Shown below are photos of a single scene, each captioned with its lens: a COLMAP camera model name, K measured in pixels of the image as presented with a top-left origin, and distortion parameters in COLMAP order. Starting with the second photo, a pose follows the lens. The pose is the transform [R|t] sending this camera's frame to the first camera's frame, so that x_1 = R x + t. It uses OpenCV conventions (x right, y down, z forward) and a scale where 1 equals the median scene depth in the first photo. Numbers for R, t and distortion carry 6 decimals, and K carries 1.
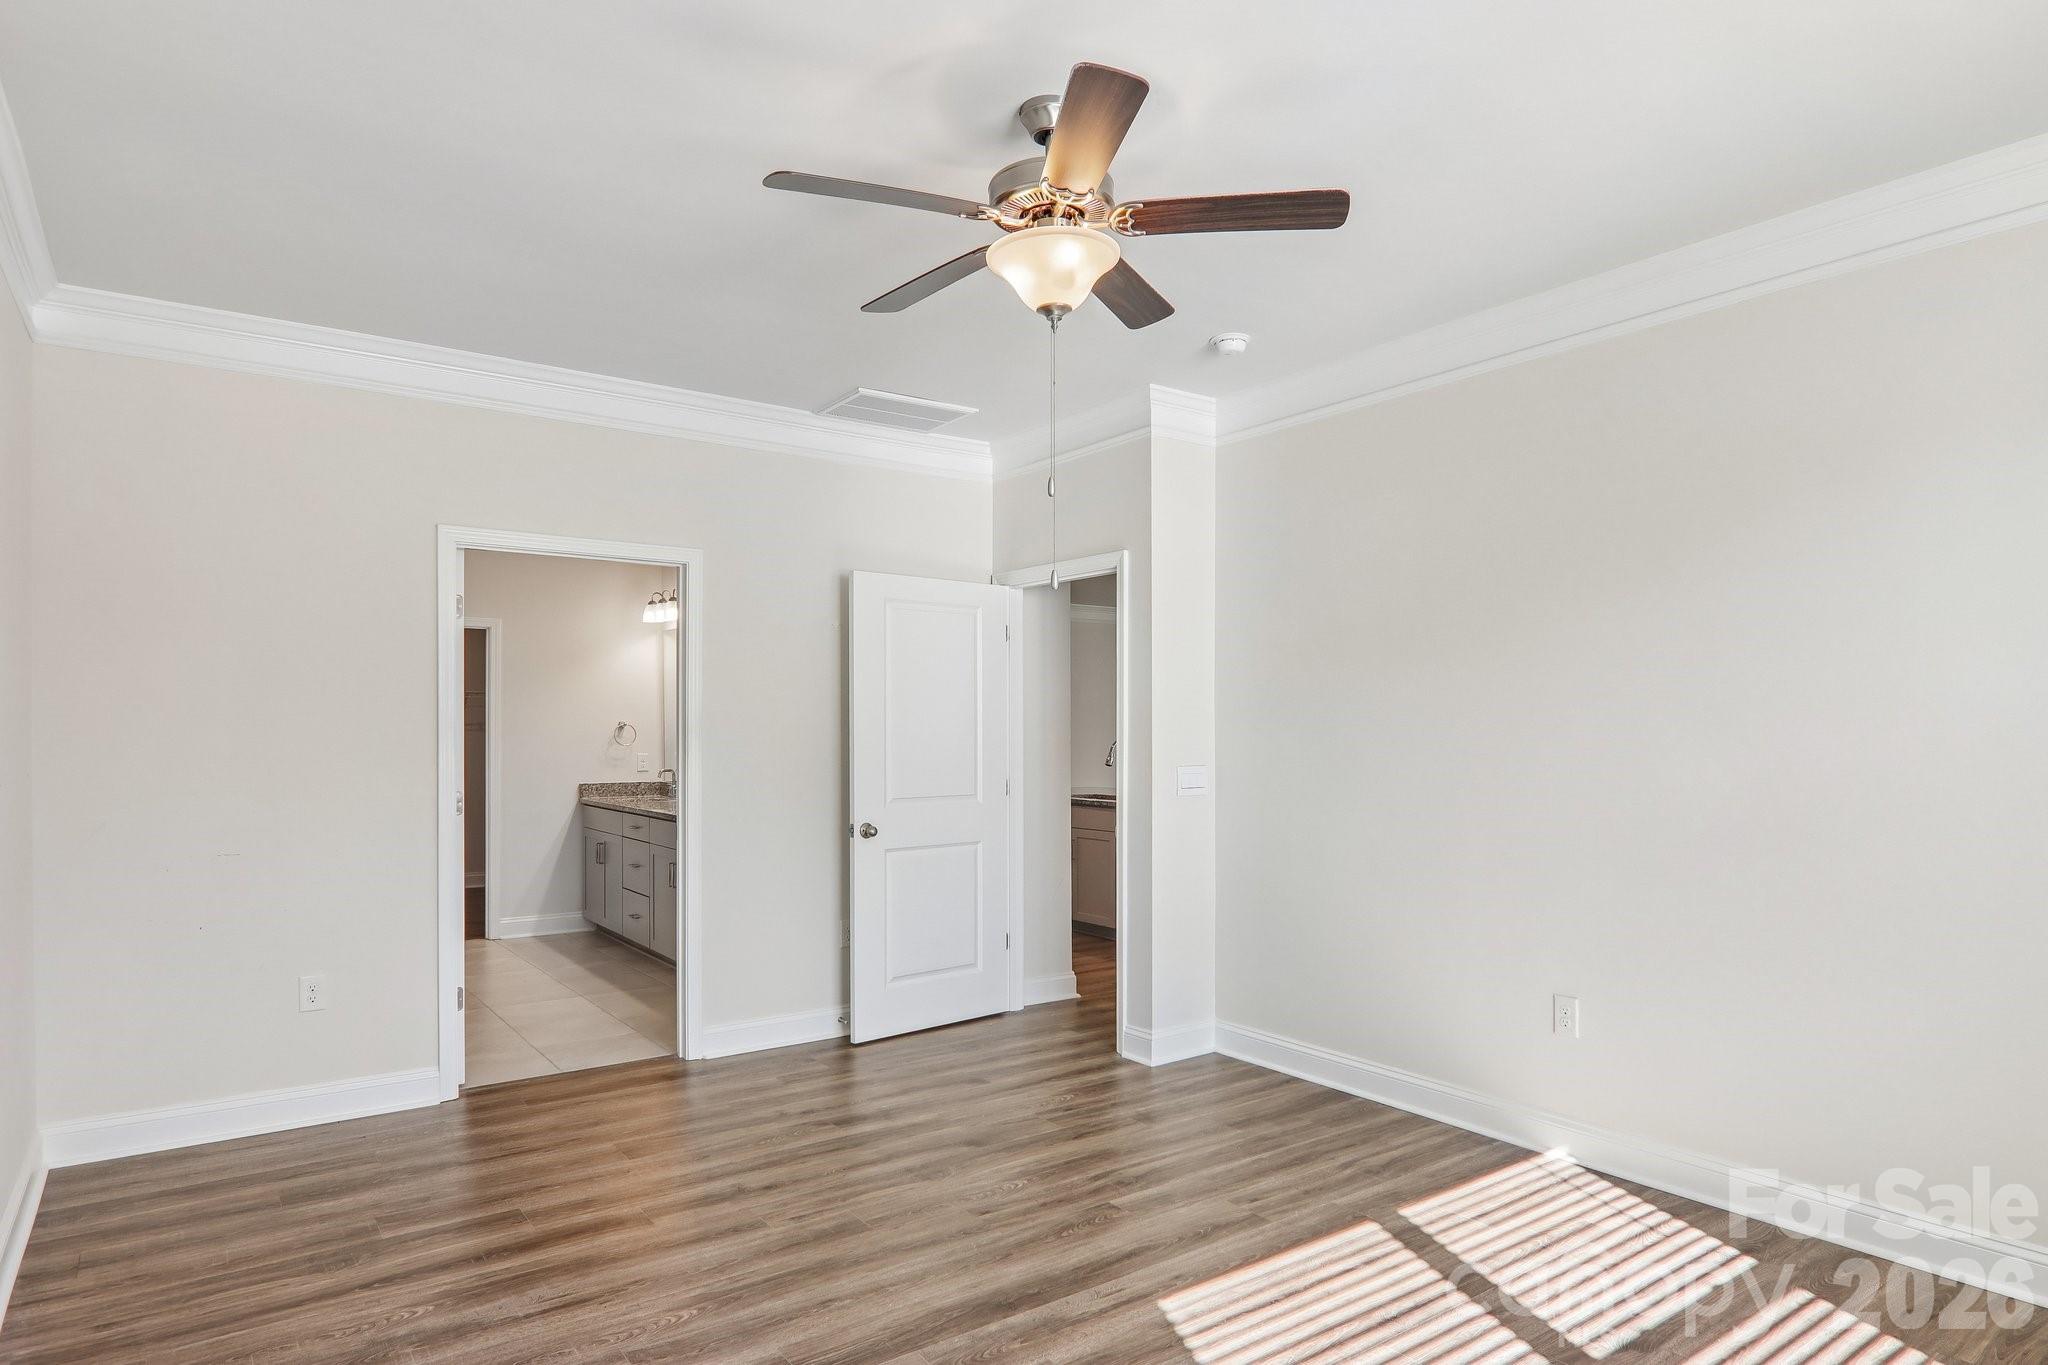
lens RADIAL K [[1154.7, 0, 1022.9], [0, 1154.7, 718.9], [0, 0, 1]] dist [0.003693, -0.018861]
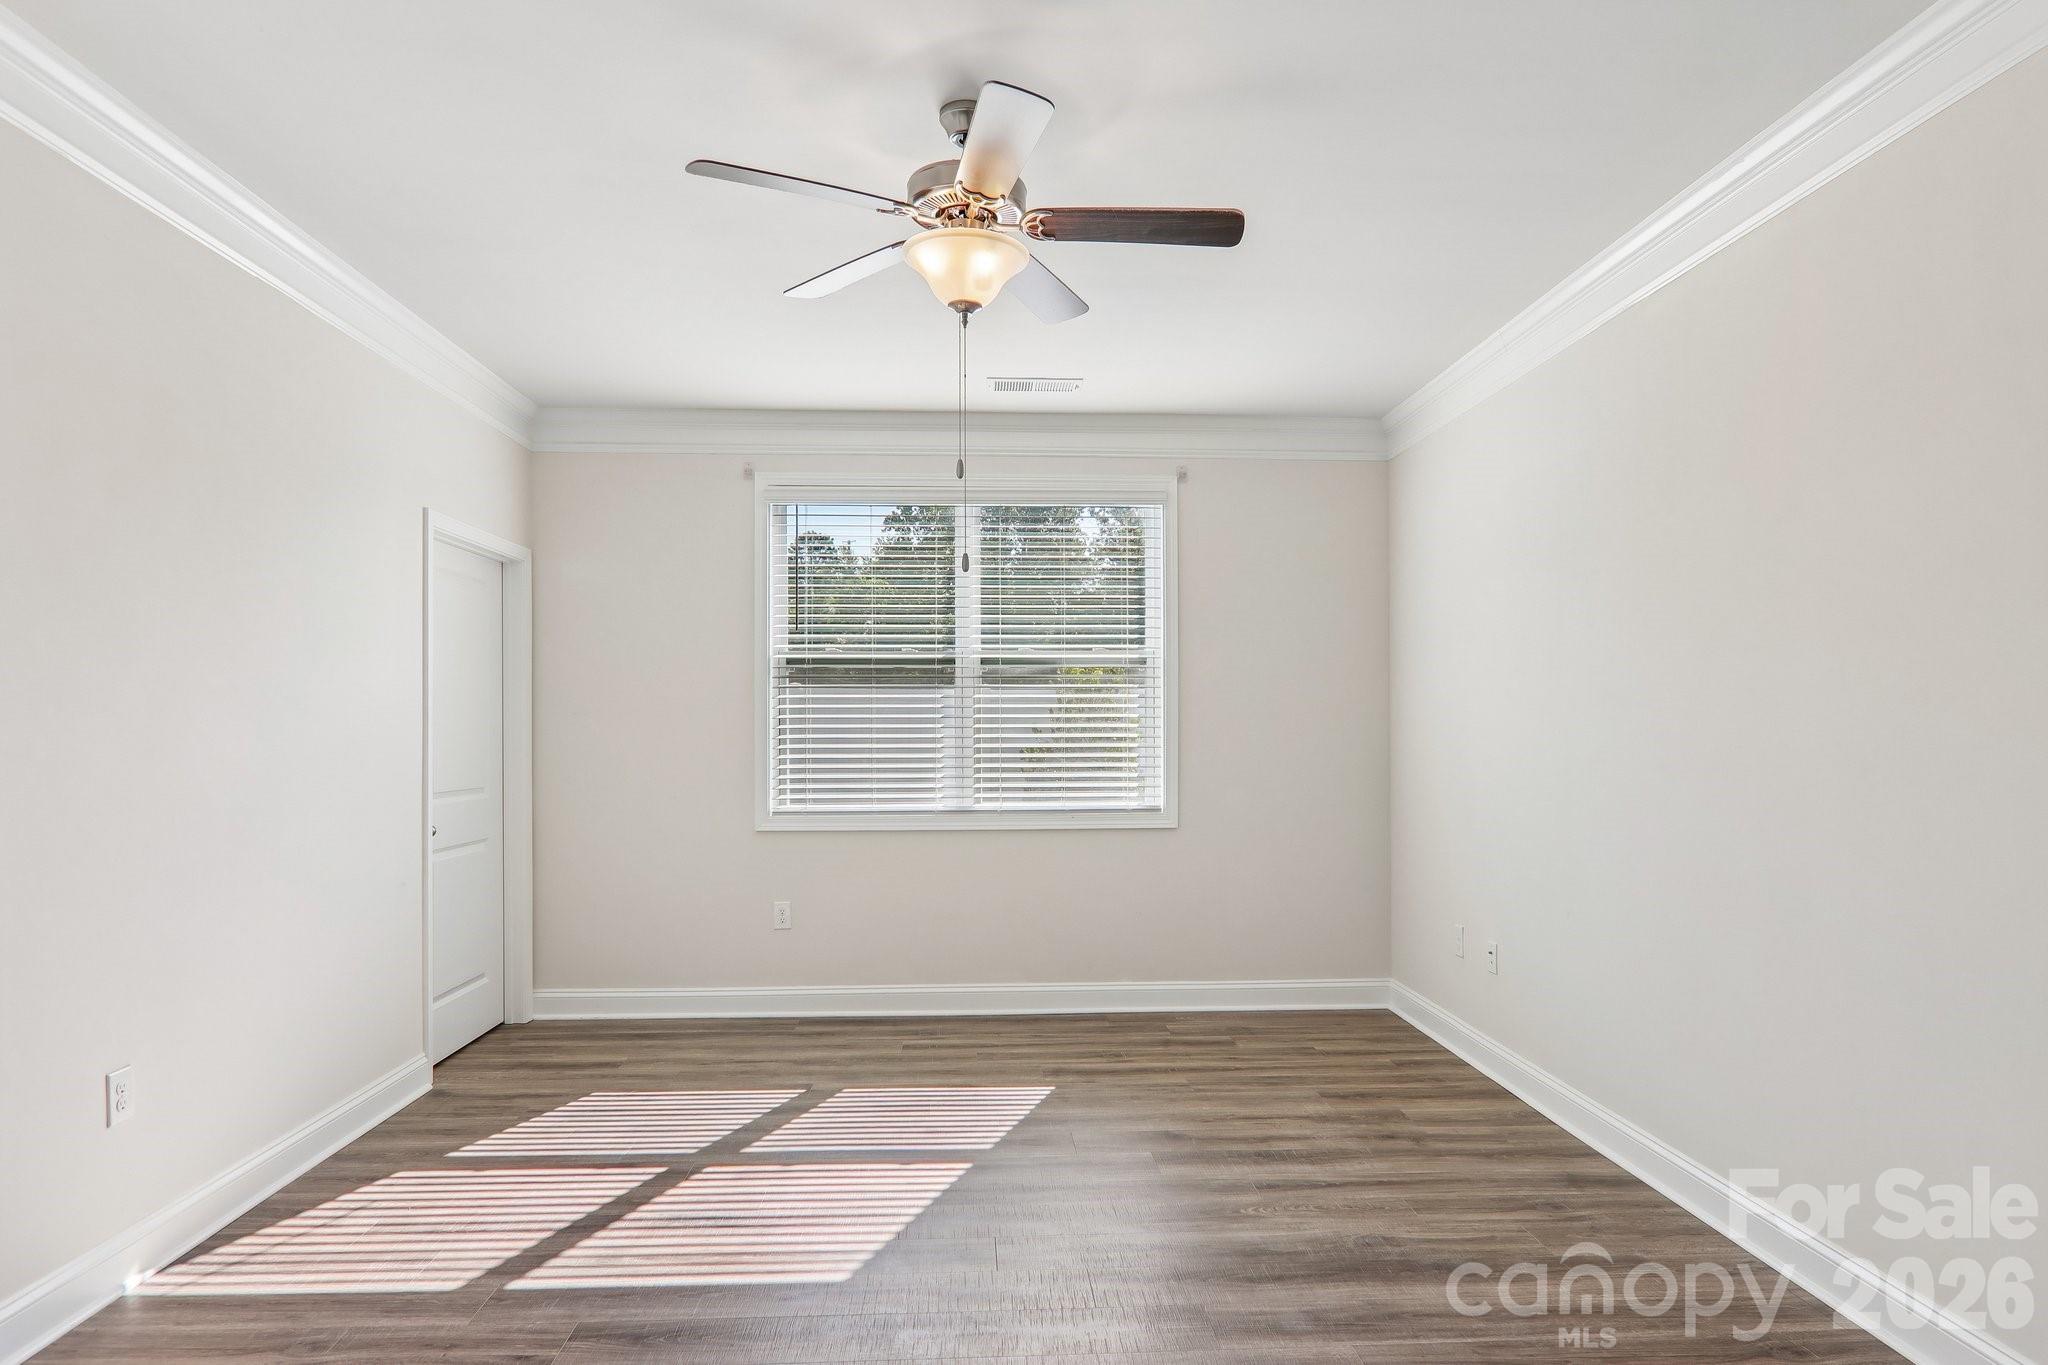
lens RADIAL K [[1154.7, 0, 1022.9], [0, 1154.7, 718.9], [0, 0, 1]] dist [0.003693, -0.018861]
pose [[-0.842003, 0.006750, 0.539430, -0.462491], [-0.002561, 0.999860, -0.016510, 0.031444], [-0.539466, -0.015283, -0.841869, 1.475696]]
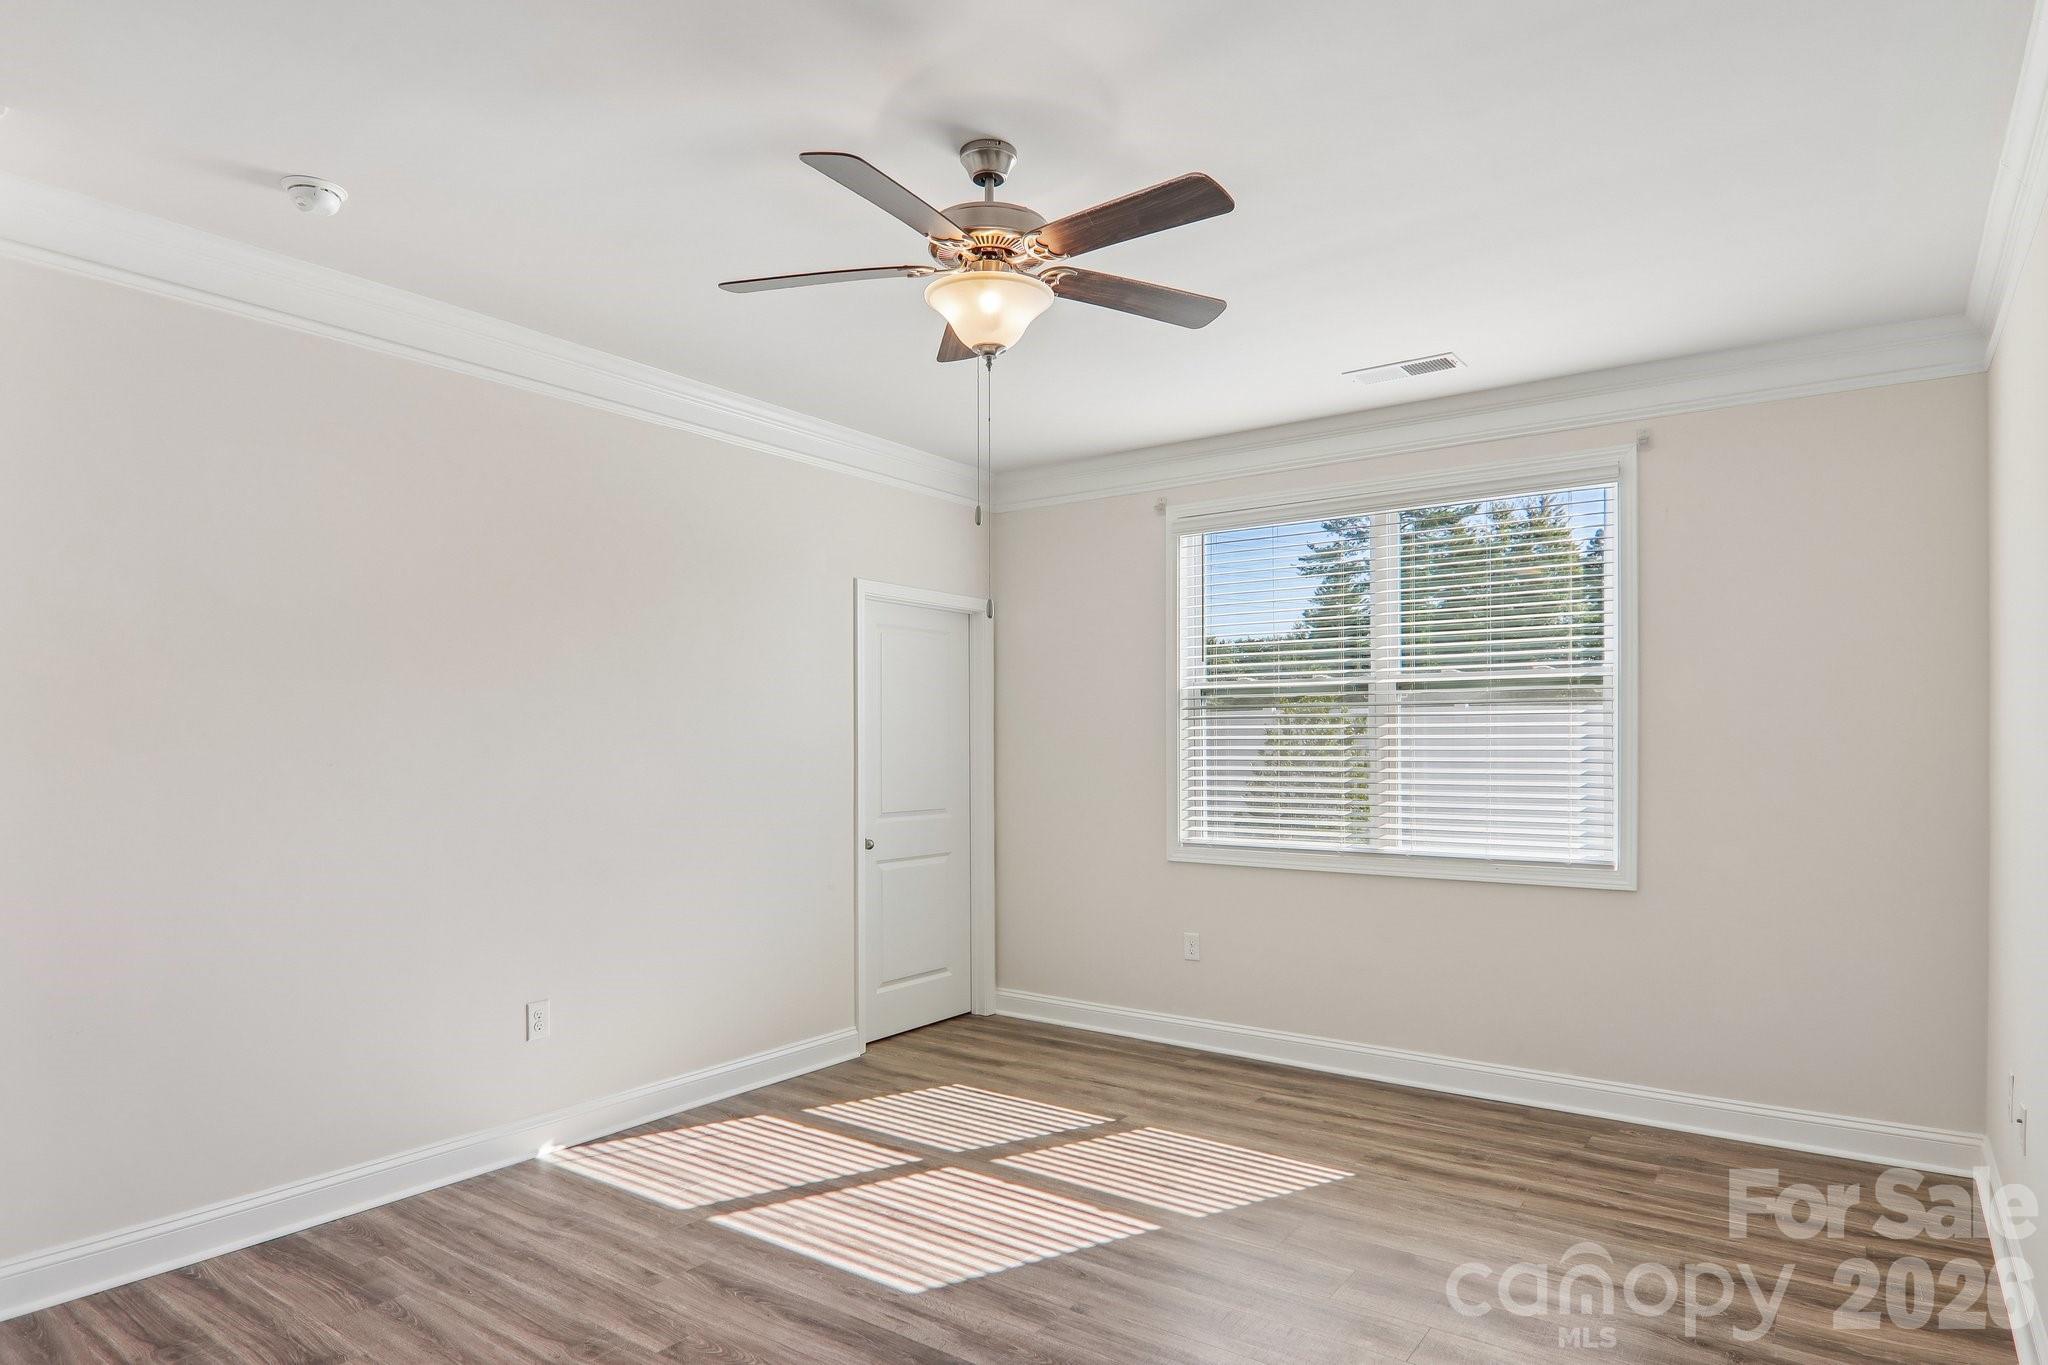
lens RADIAL K [[1165.7, 0, 1021.3], [0, 1165.7, 751.8], [0, 0, 1]] dist [0.017579, -0.039571]
pose [[-0.319300, -0.005651, 0.947637, -0.775168], [-0.007964, 0.999963, 0.003279, 0.004079], [-0.947620, -0.006500, -0.319333, 1.046656]]
